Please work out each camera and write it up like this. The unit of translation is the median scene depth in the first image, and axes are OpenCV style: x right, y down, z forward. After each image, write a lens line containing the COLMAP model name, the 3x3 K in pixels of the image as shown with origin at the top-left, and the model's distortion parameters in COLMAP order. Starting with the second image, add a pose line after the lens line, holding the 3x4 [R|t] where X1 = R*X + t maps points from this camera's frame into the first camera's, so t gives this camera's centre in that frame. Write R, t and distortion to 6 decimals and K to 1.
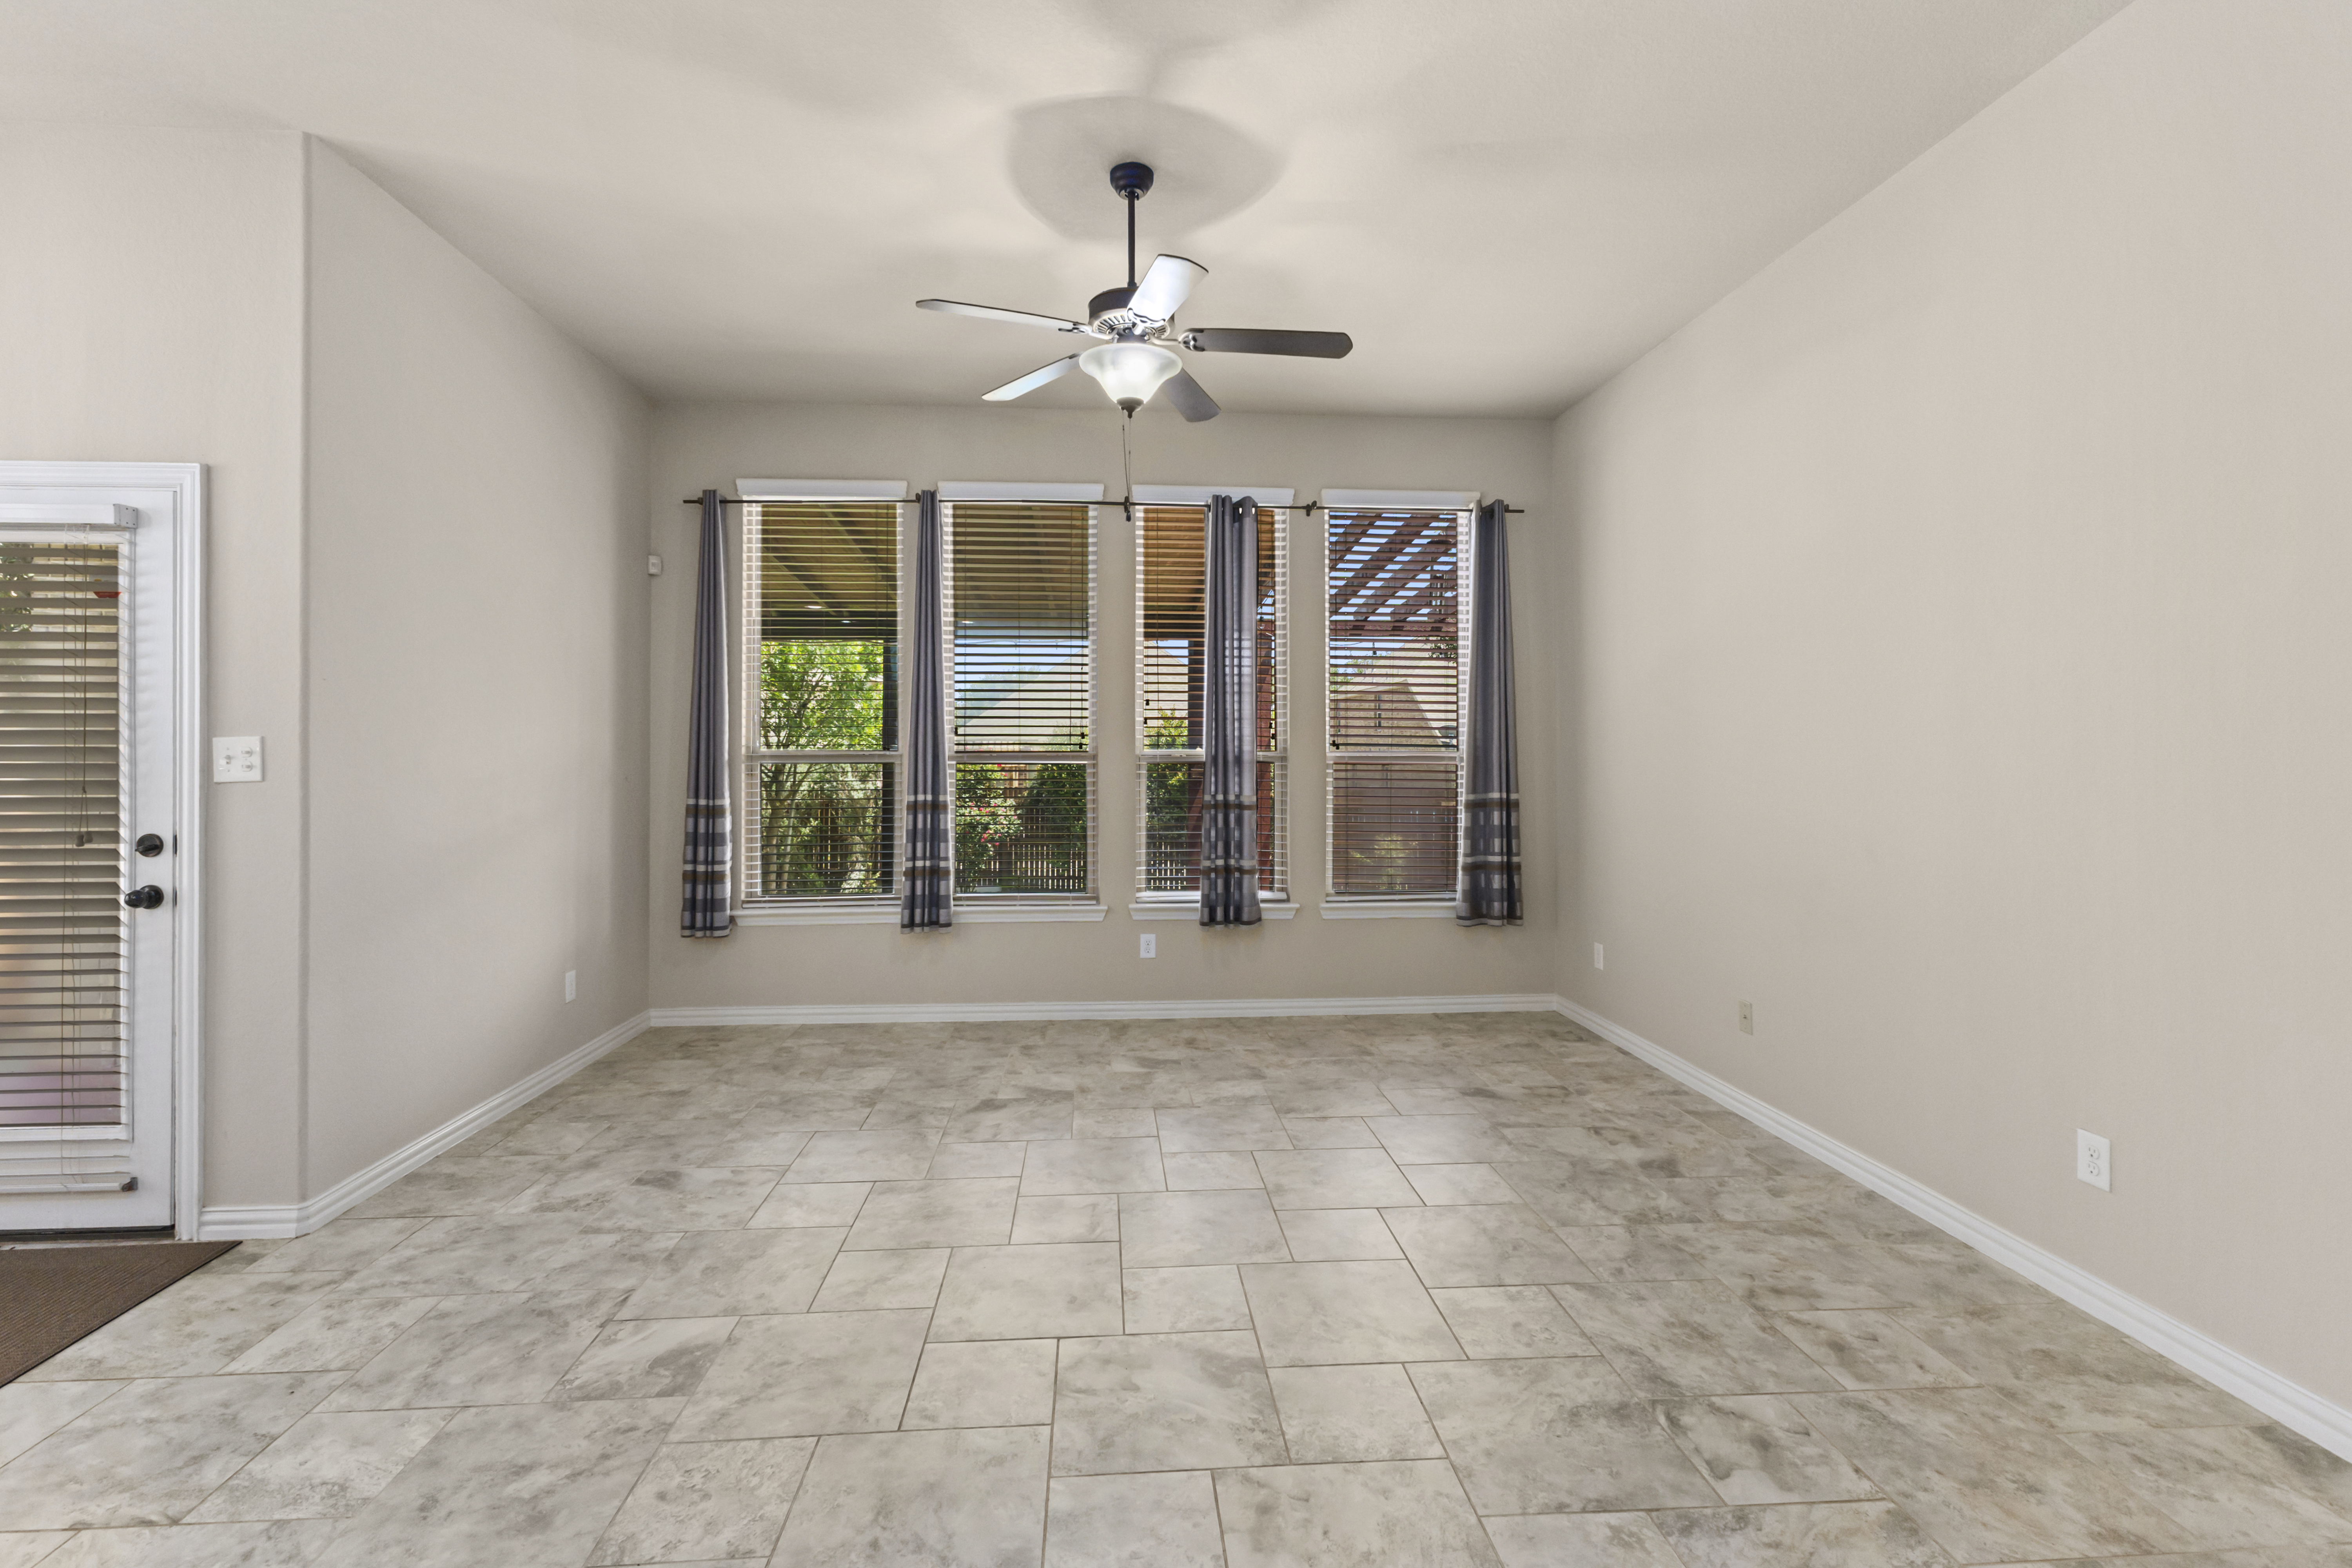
lens RADIAL K [[1014.6, 0, 1171.0], [0, 1014.6, 748.2], [0, 0, 1]] dist [0.013488, -0.003848]
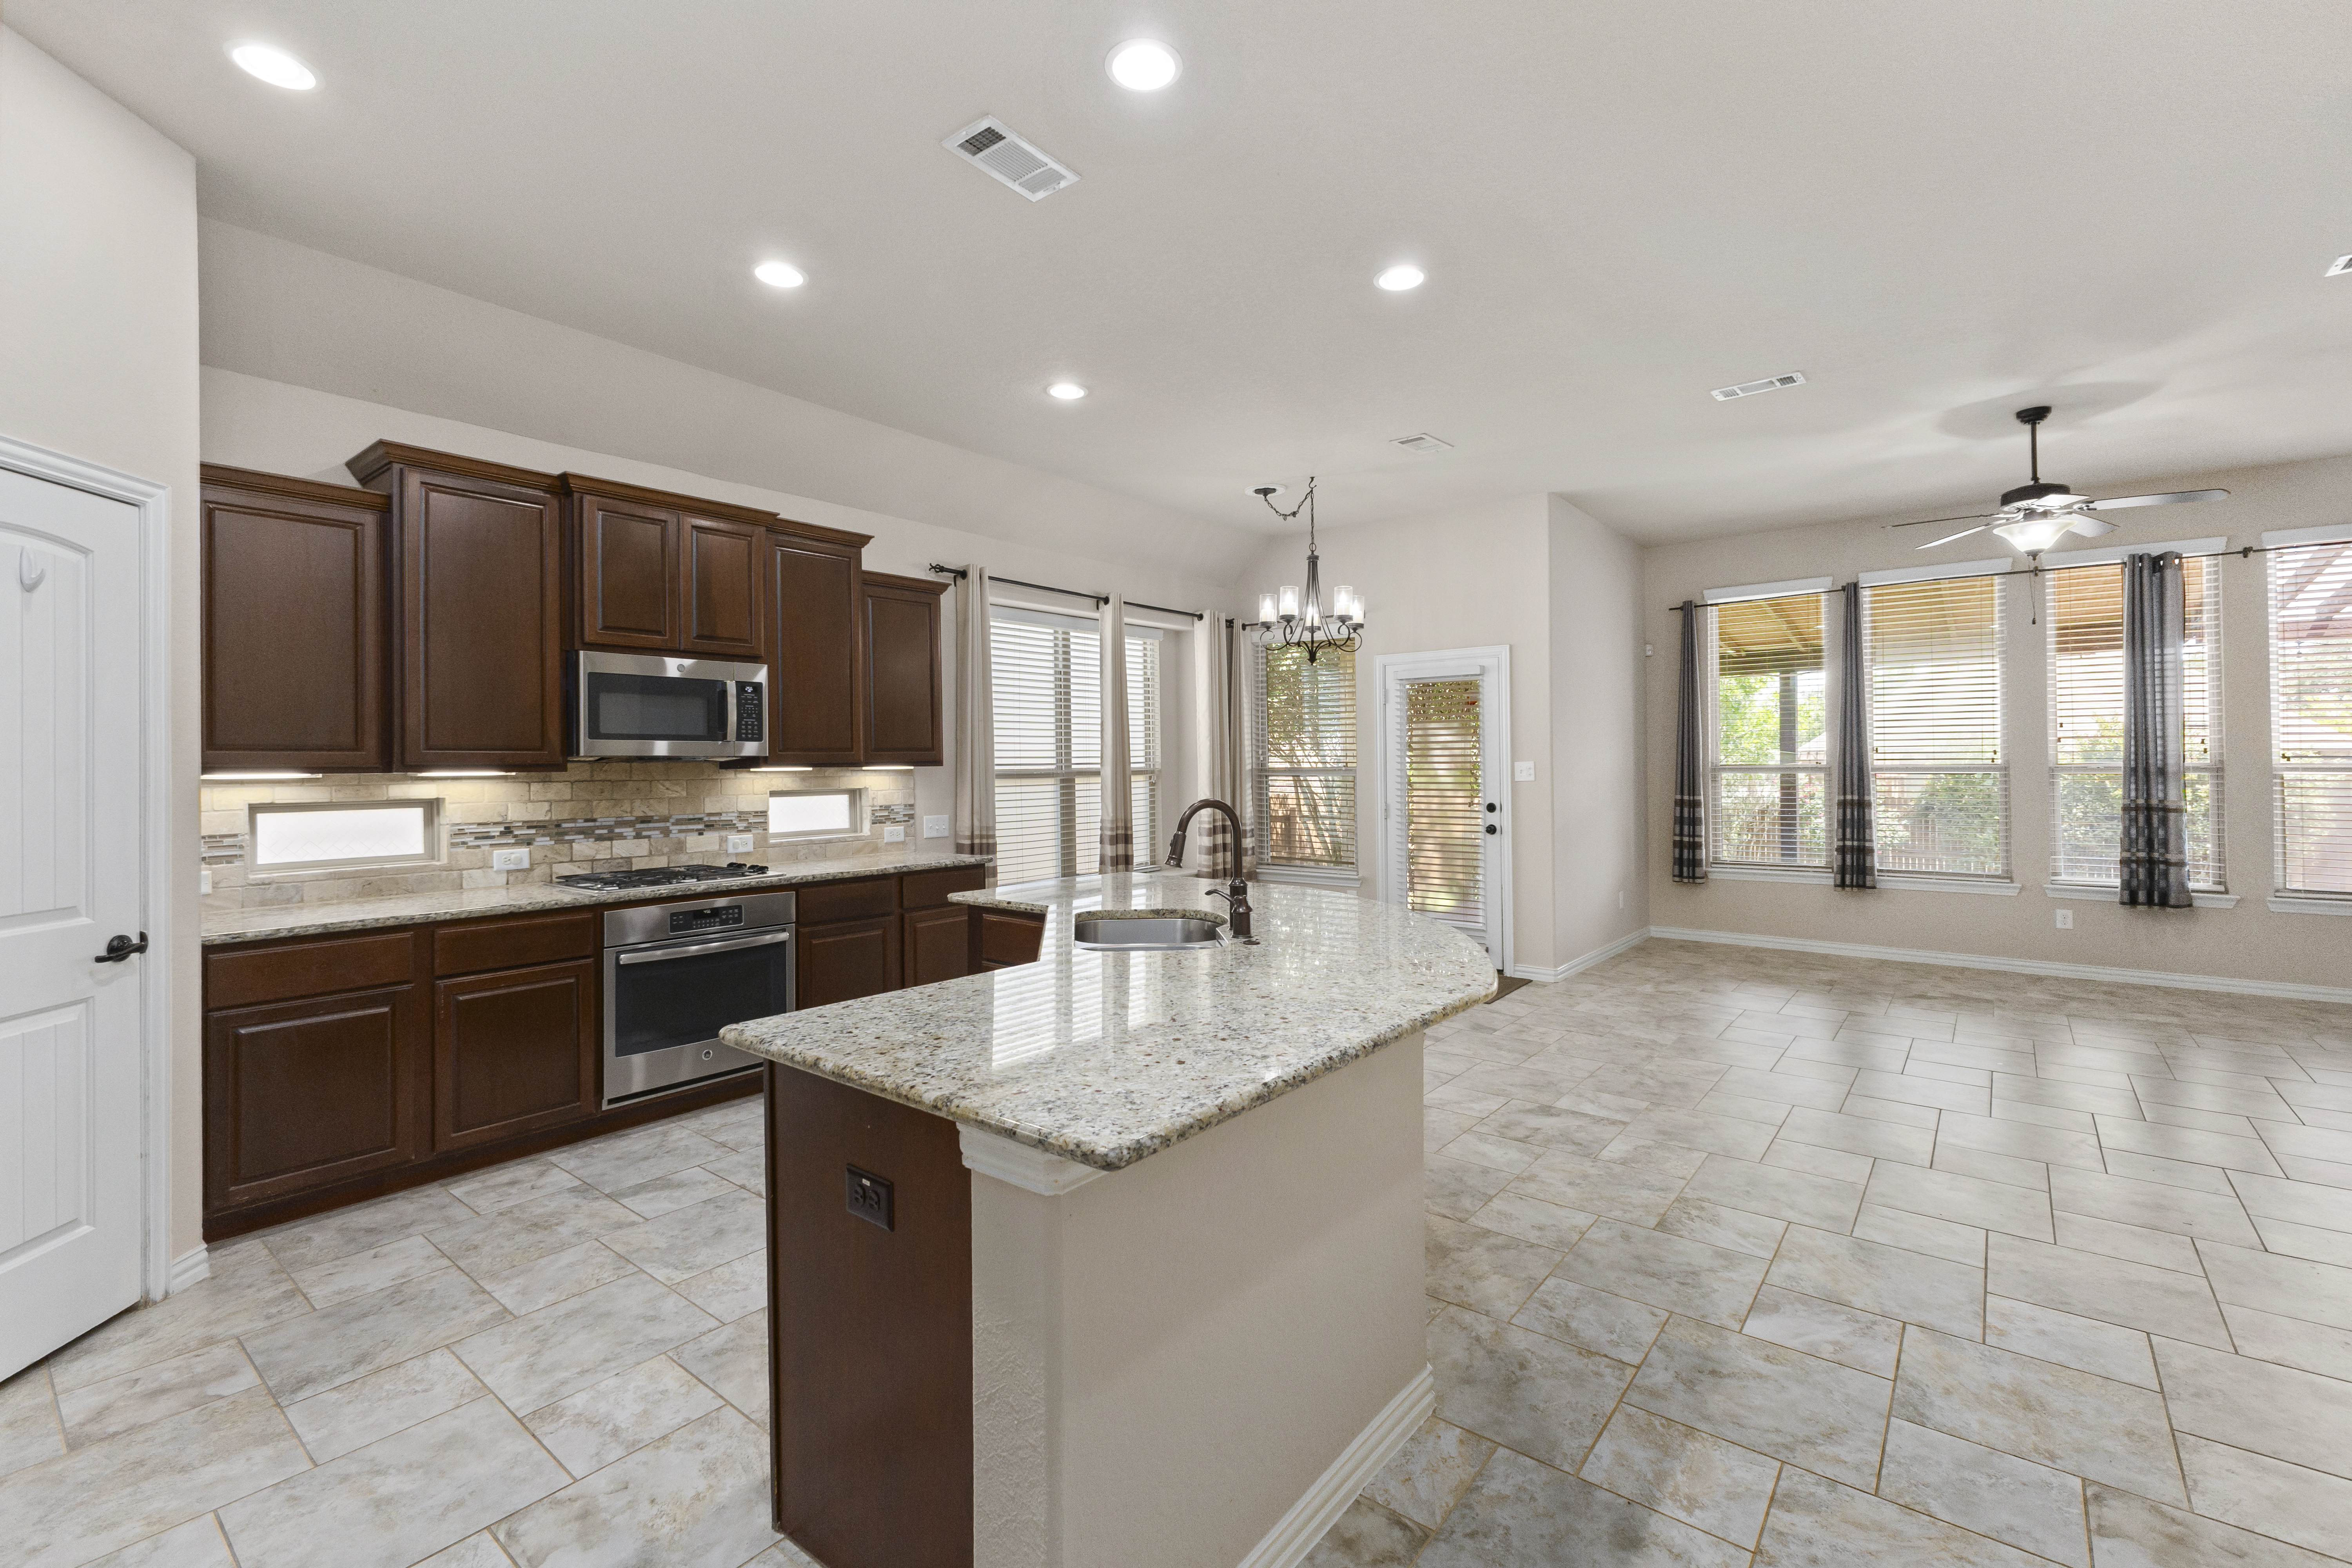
lens RADIAL K [[1014.6, 0, 1174.8], [0, 1014.6, 754.9], [0, 0, 1]] dist [0.013488, -0.003848]
pose [[0.730414, -0.012439, -0.682892, 0.072318], [0.010273, 0.999921, -0.007226, -0.017568], [0.682928, -0.001738, 0.730484, -1.204752]]
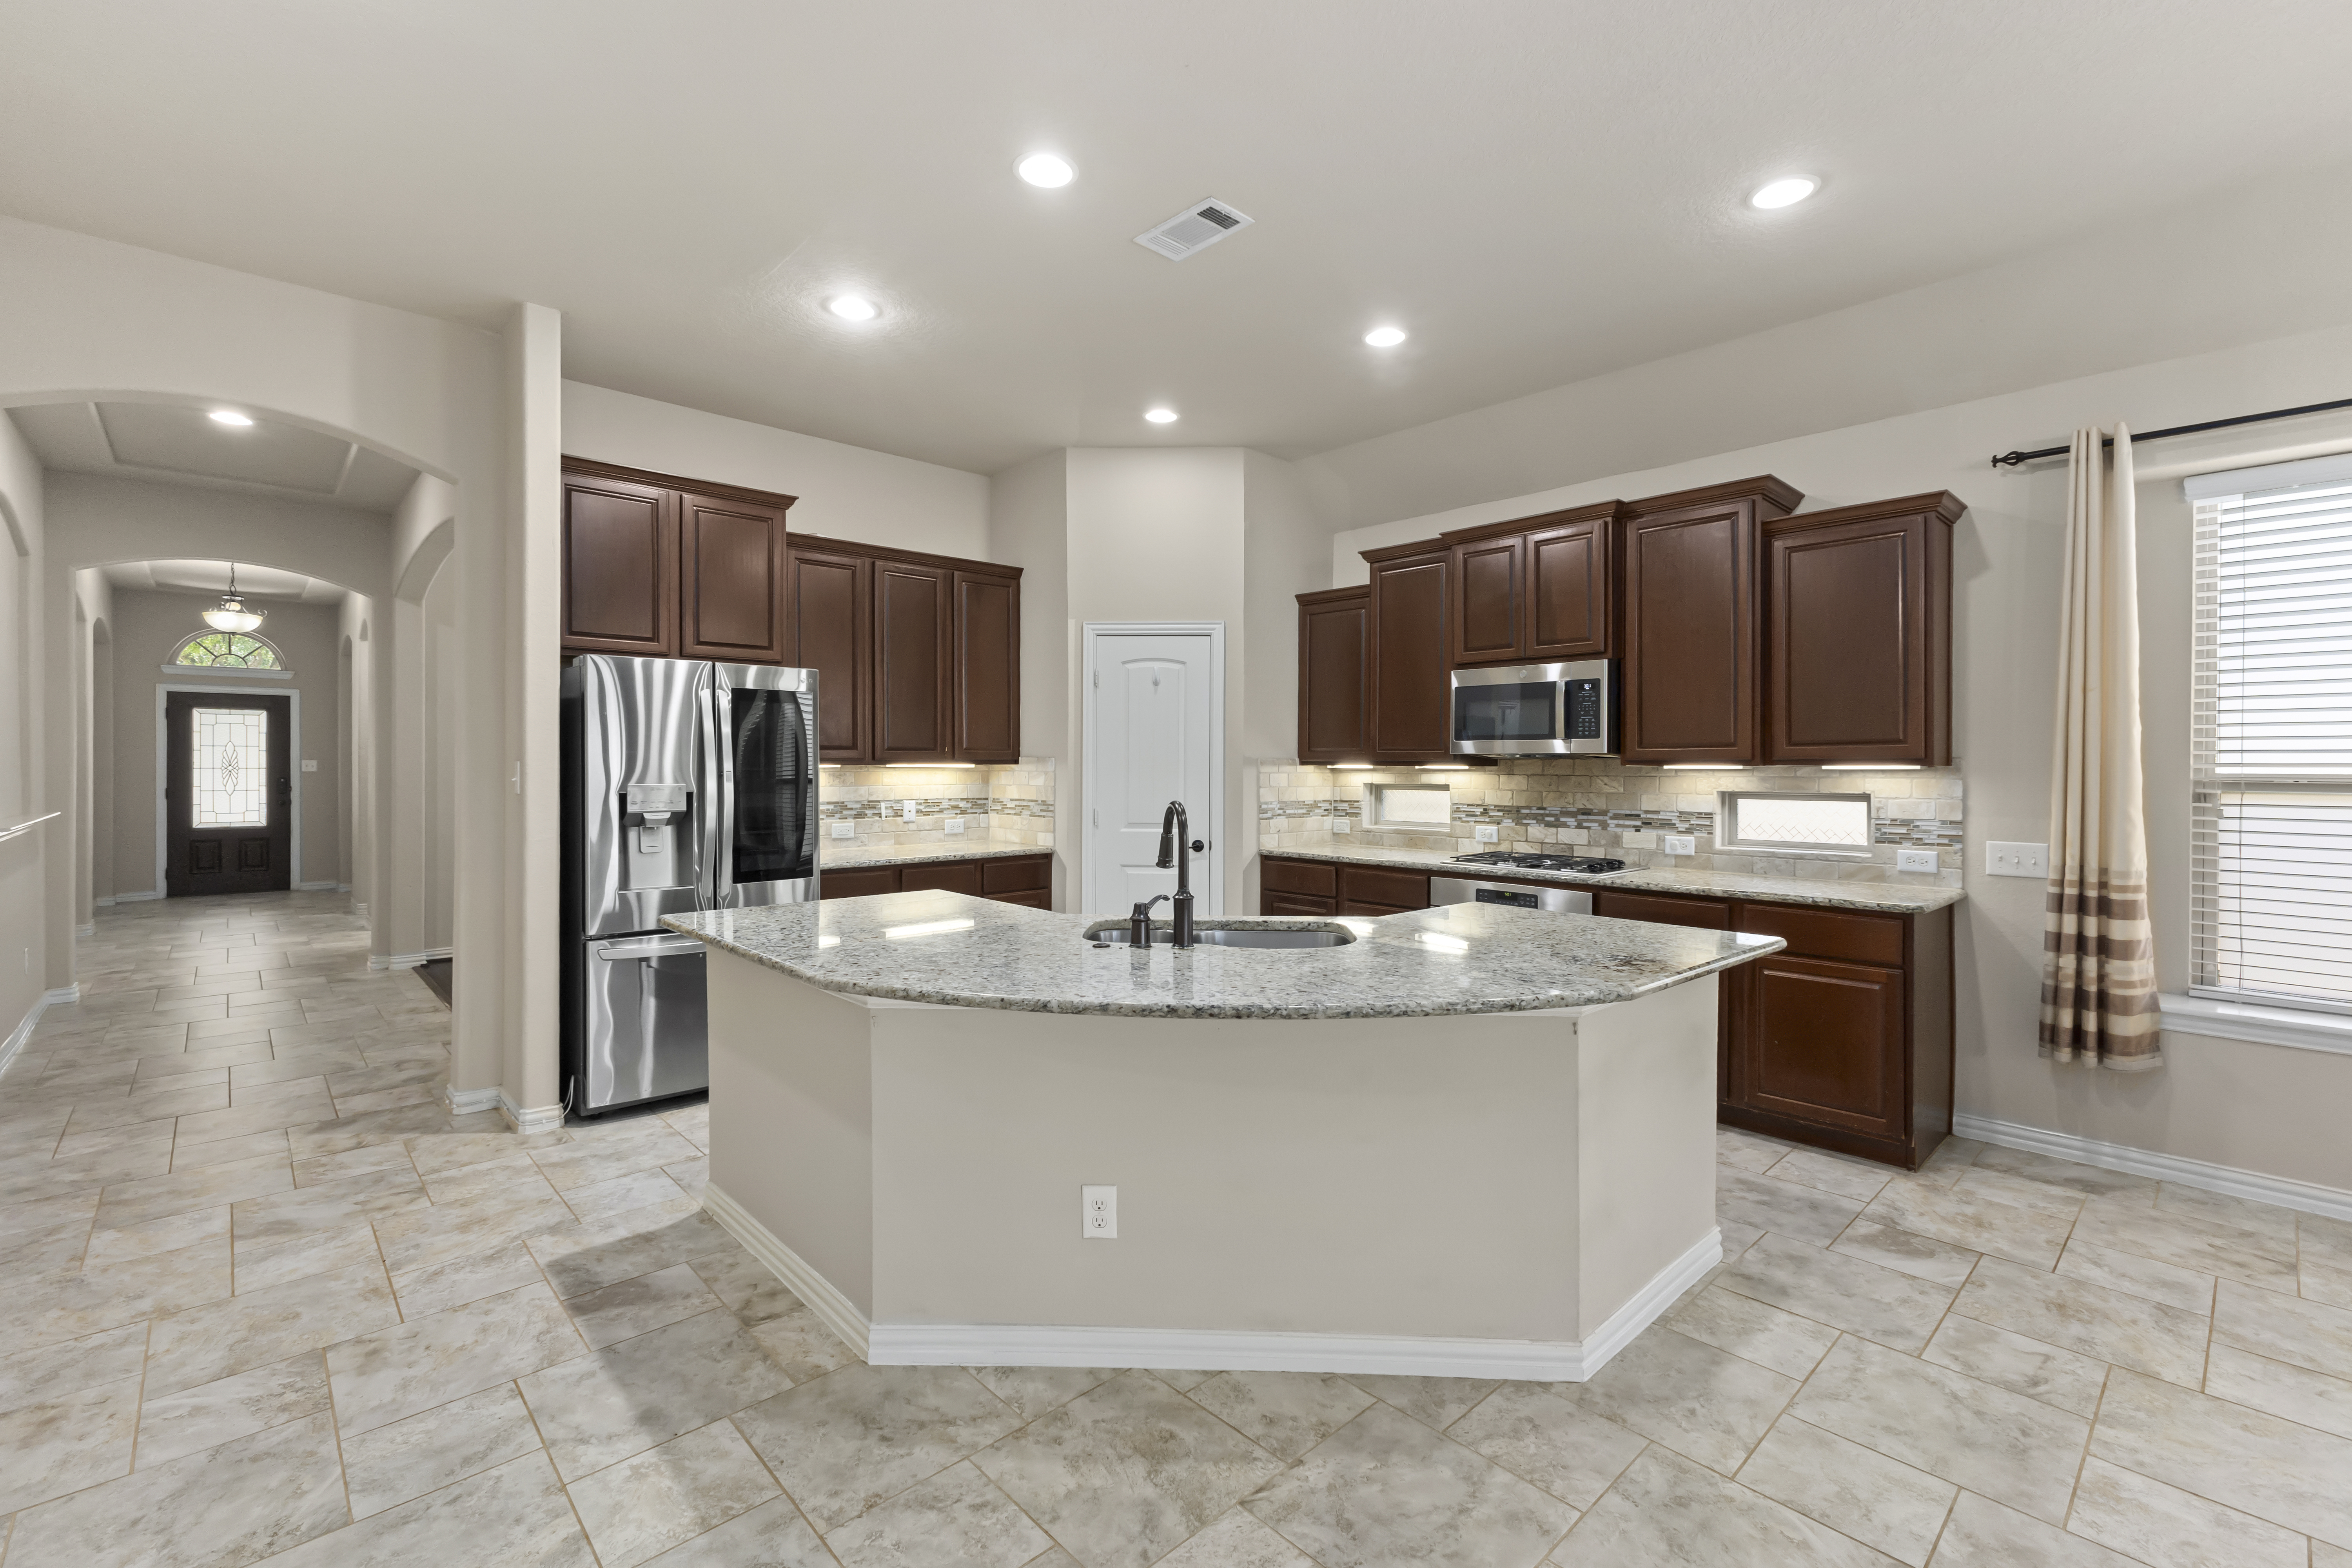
lens RADIAL K [[1014.6, 0, 1169.8], [0, 1014.6, 770.1], [0, 0, 1]] dist [0.013488, -0.003848]
pose [[-0.780091, 0.002403, -0.625661, 0.009269], [-0.000290, 0.999991, 0.004203, -0.014118], [0.625666, 0.003460, -0.780083, 0.279460]]
